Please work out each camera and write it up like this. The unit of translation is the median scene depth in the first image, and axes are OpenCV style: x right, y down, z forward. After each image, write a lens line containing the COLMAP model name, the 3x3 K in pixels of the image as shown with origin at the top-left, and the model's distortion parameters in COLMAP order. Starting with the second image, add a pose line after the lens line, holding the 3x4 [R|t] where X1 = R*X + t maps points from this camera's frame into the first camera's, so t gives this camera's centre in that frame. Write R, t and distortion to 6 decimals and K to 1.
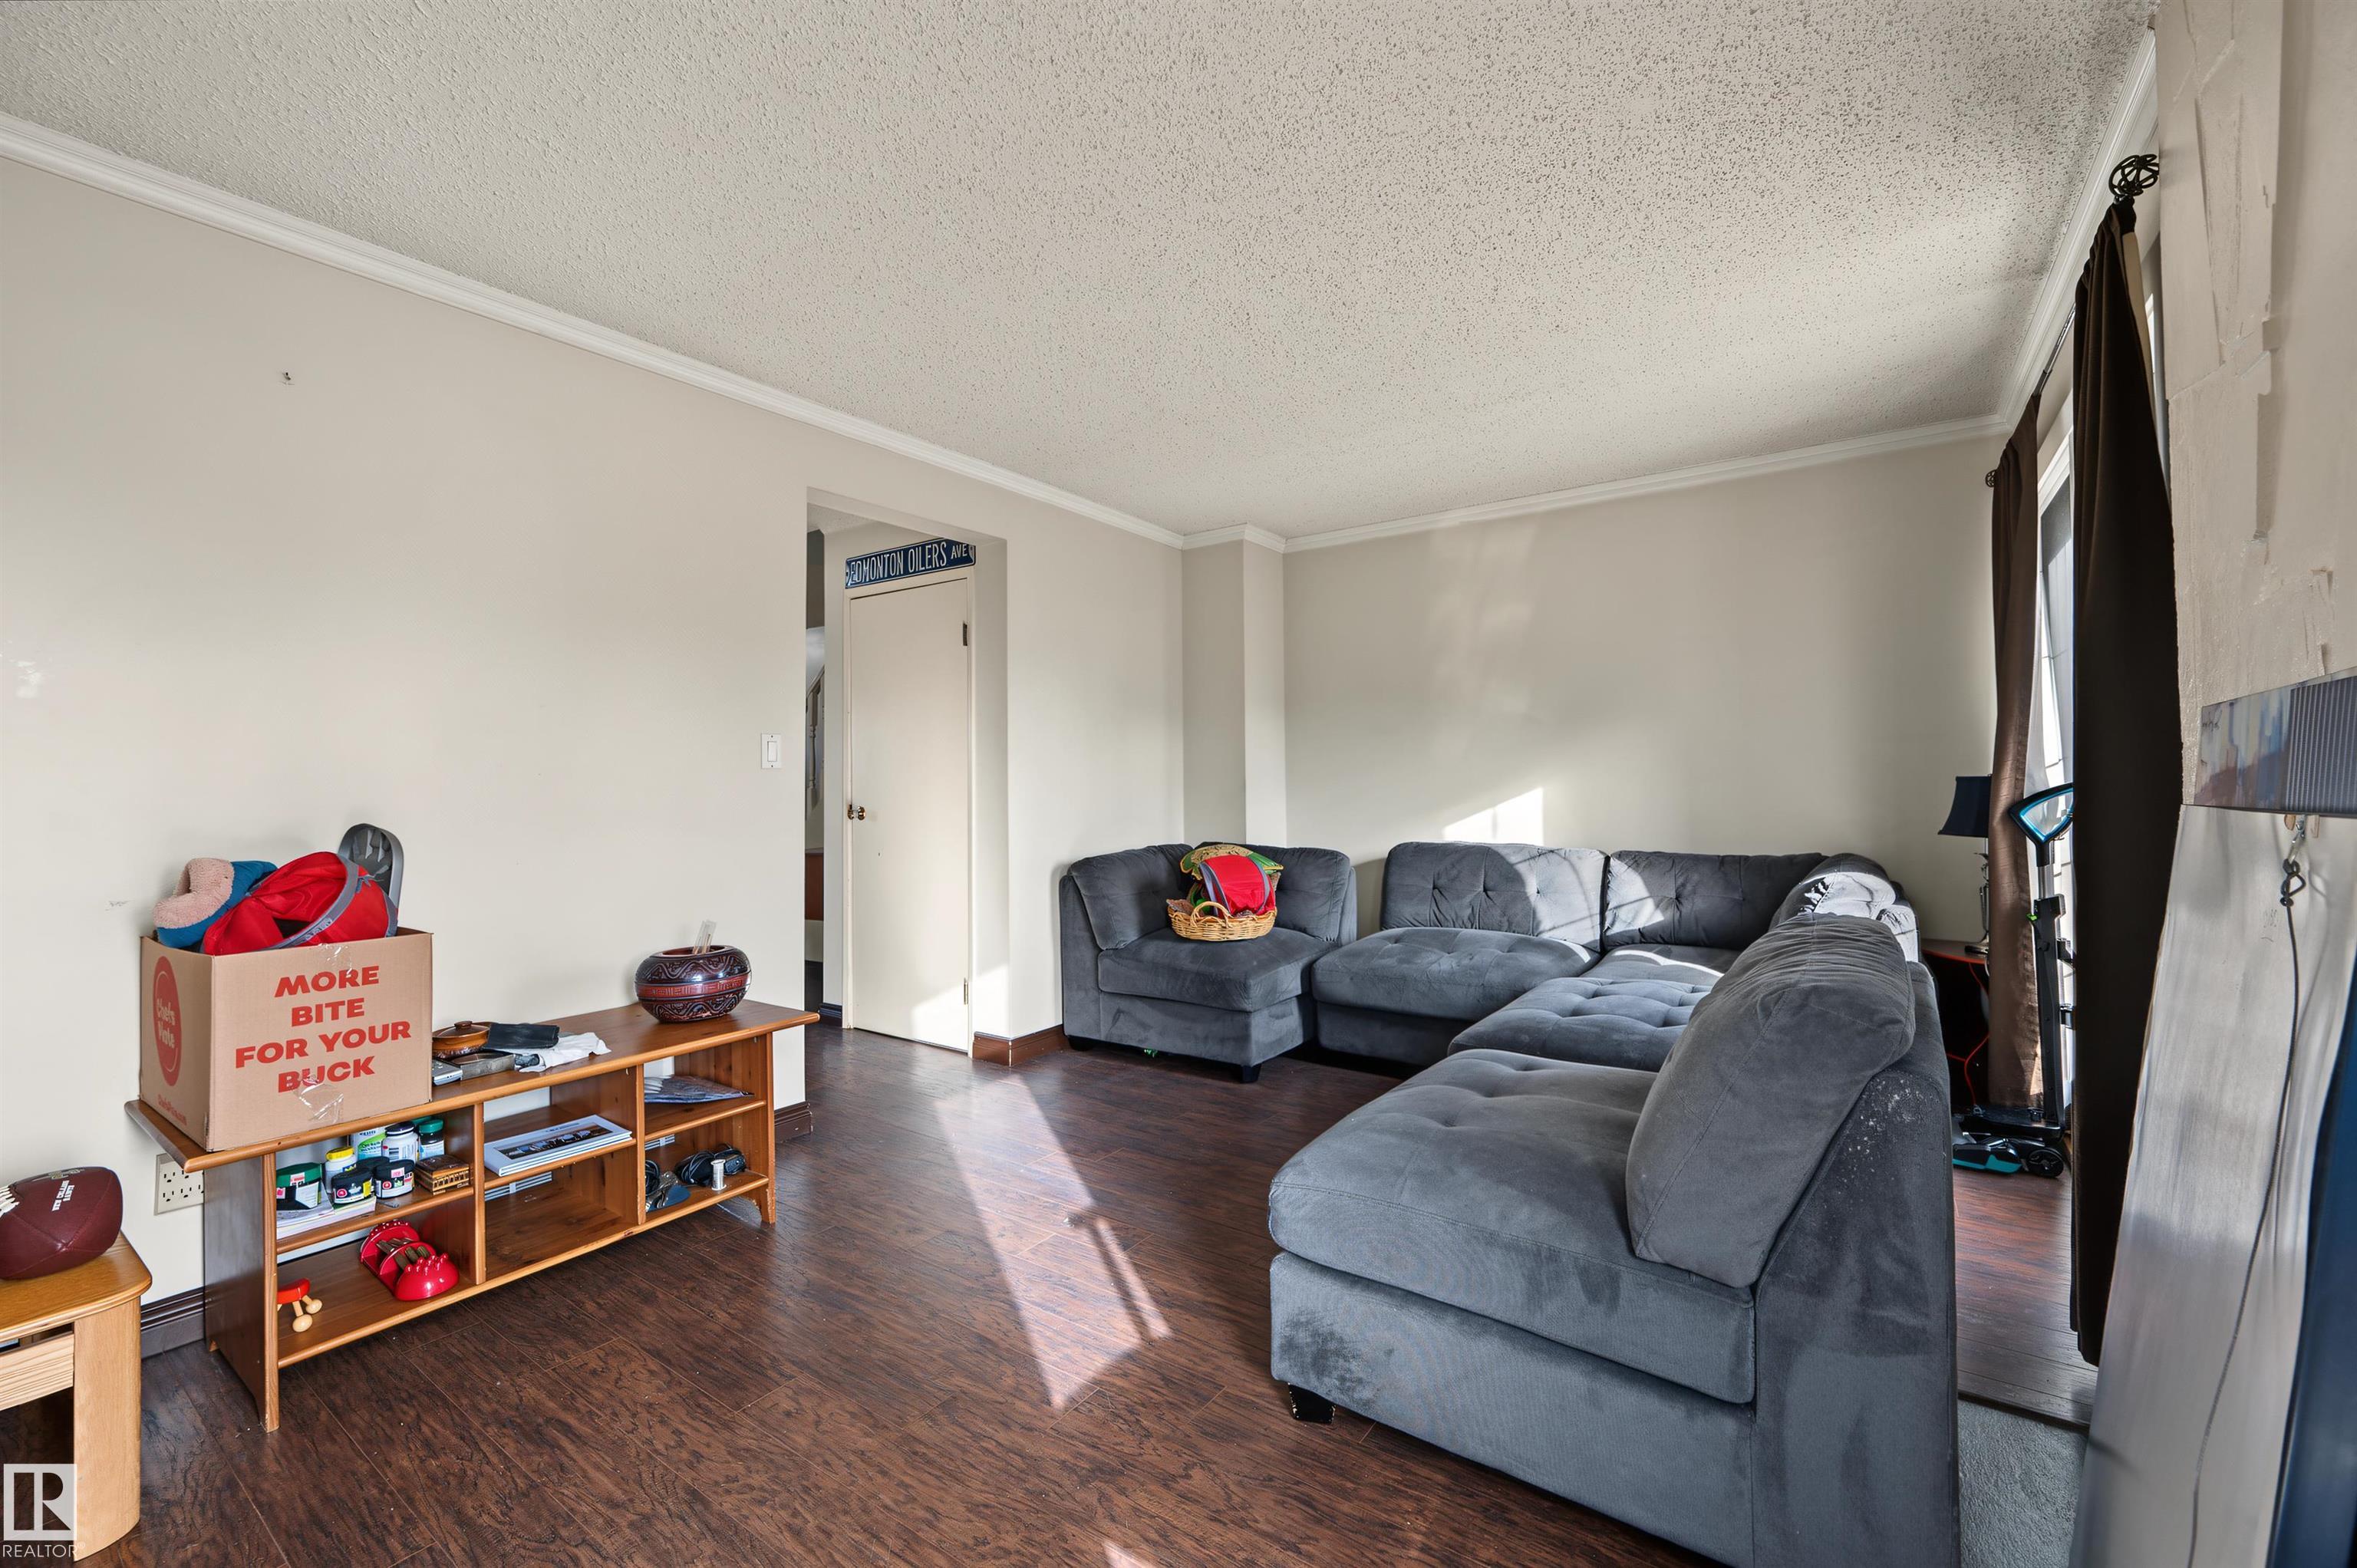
lens RADIAL K [[949.6, 0, 1202.9], [0, 949.6, 787.4], [0, 0, 1]] dist [-0.001759, -0.000117]
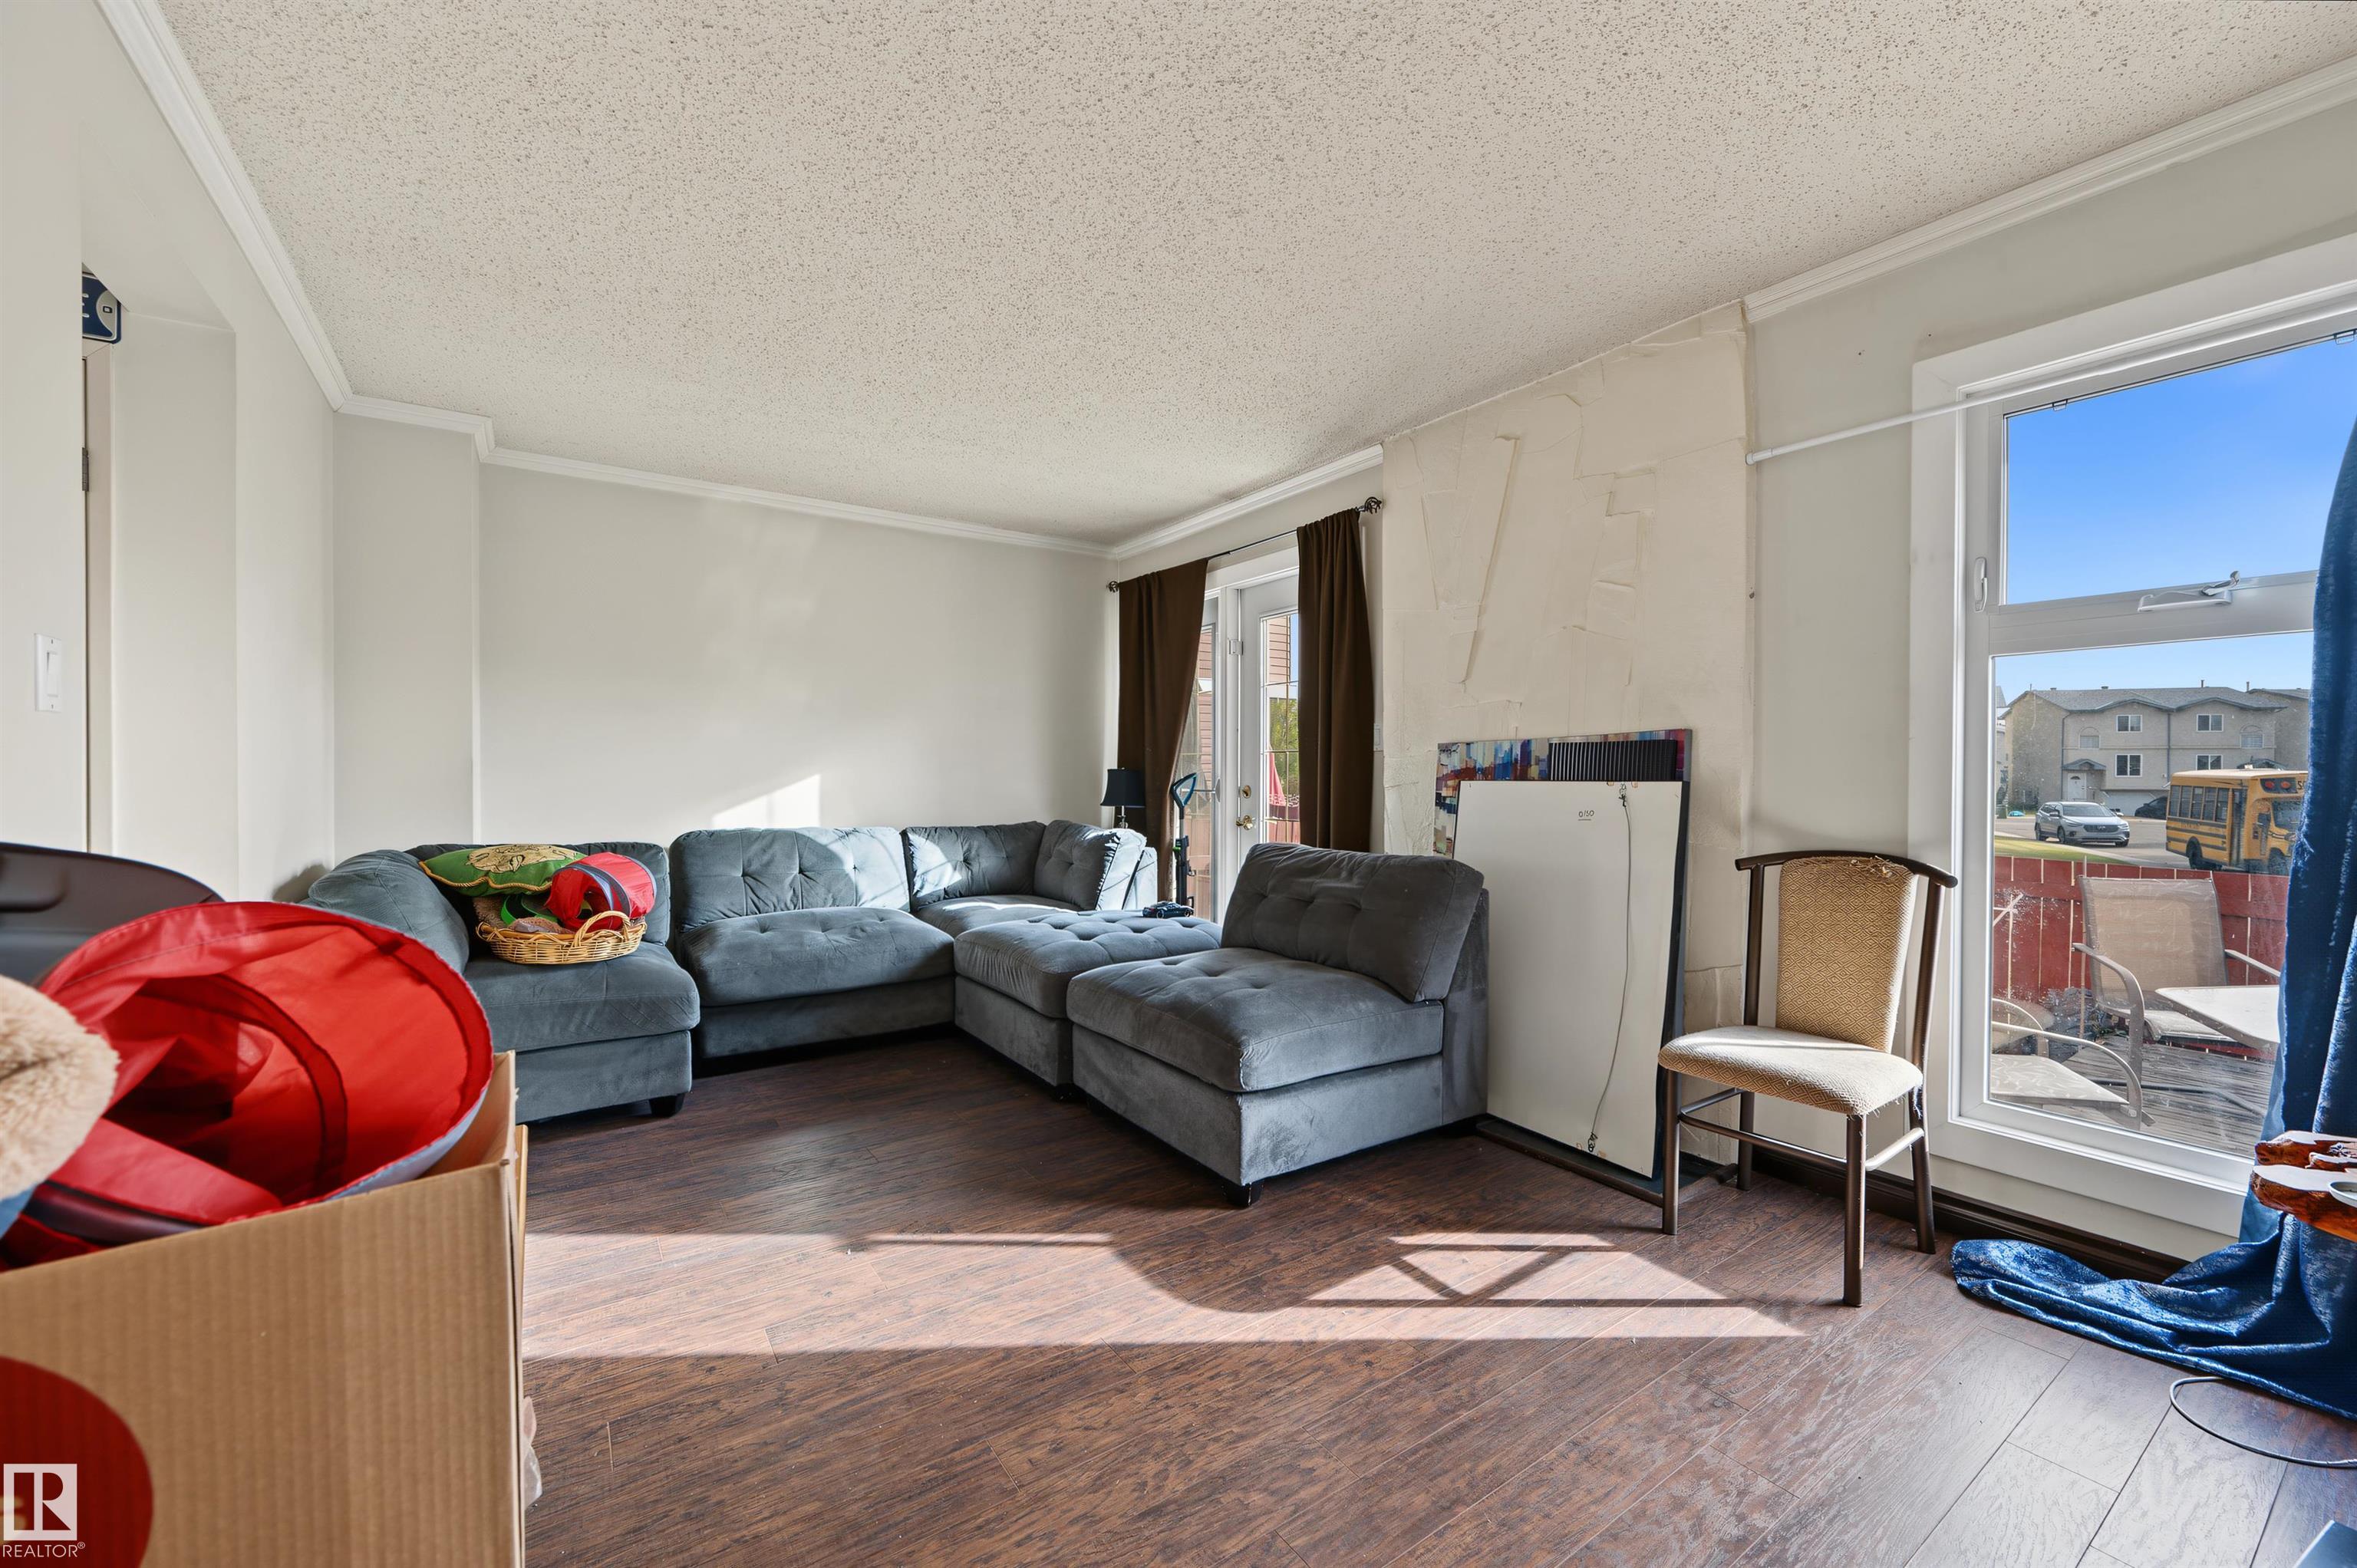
lens RADIAL K [[931.6, 0, 1197.3], [0, 931.6, 789.0], [0, 0, 1]] dist [0.000052, 0.000198]
pose [[0.352868, -0.006407, 0.935651, -0.857028], [-0.006003, 0.999940, 0.009111, 0.009234], [-0.935654, -0.008832, 0.352809, 0.392057]]
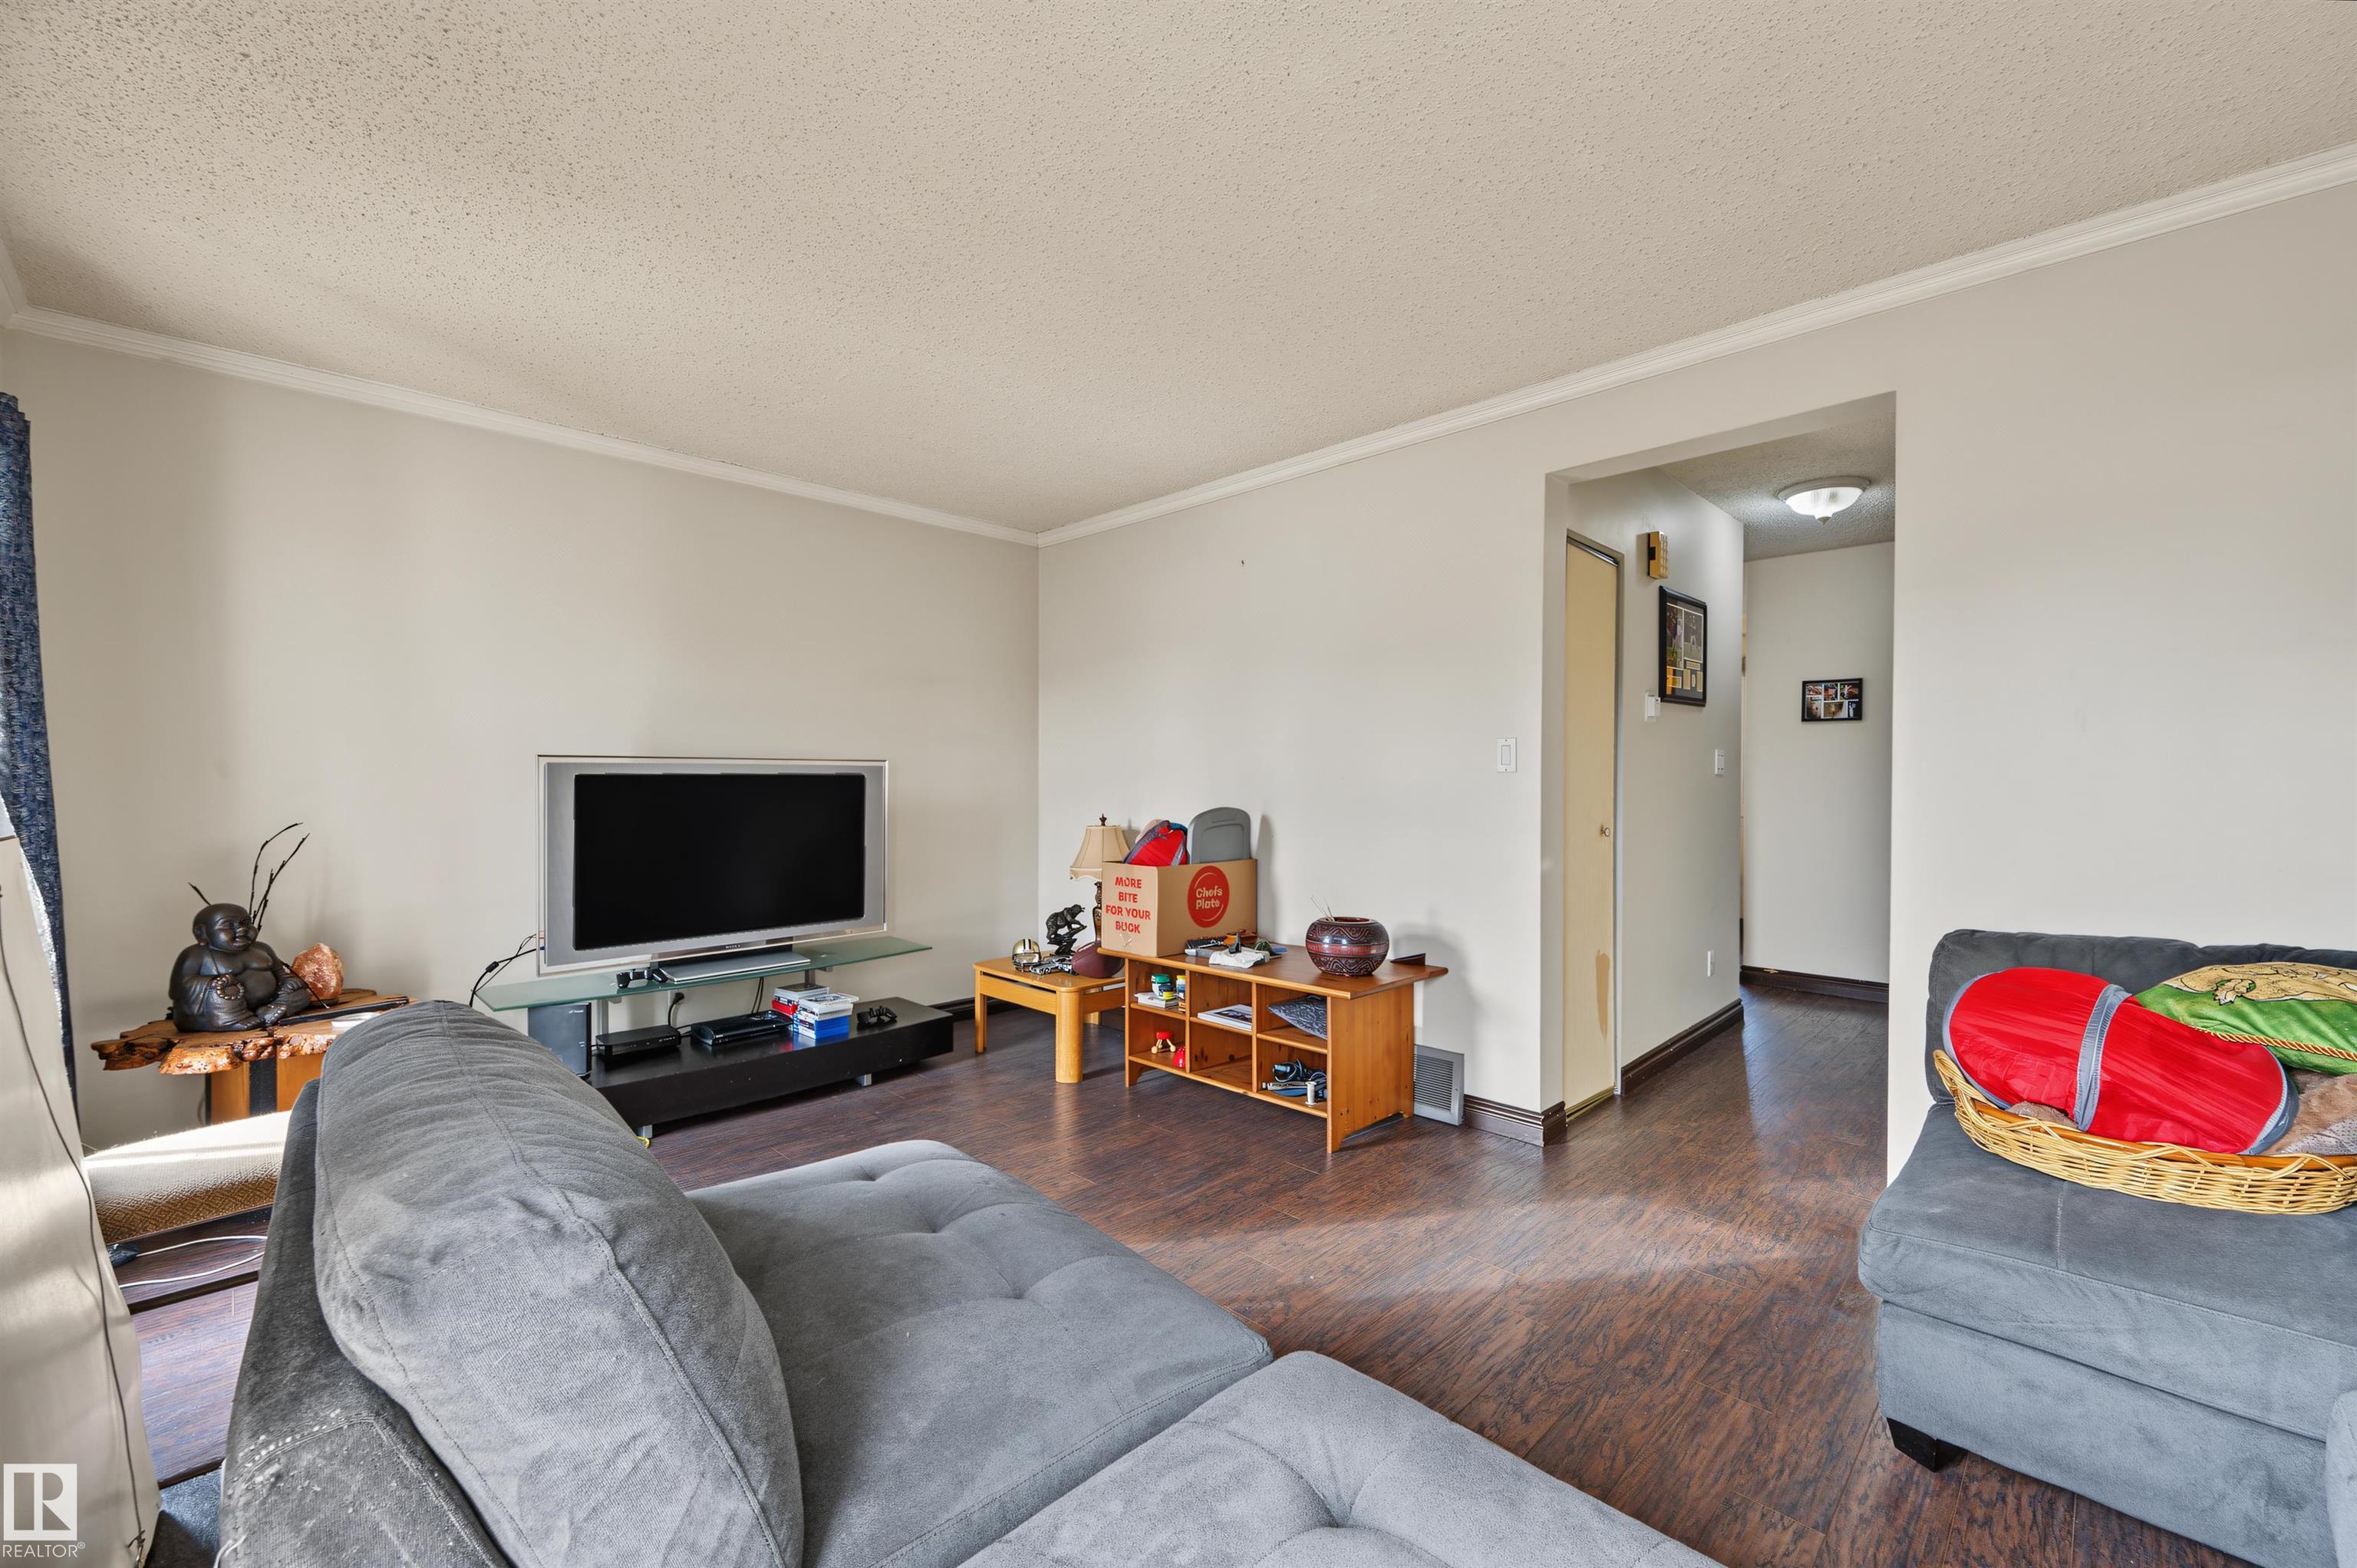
lens RADIAL K [[977.4, 0, 1202.4], [0, 977.4, 782.4], [0, 0, 1]] dist [-0.000956, -0.000062]
pose [[-0.178866, 0.018537, -0.983699, 0.796507], [0.005030, 0.999827, 0.017926, -0.035552], [0.983861, -0.001742, -0.178928, 1.078099]]
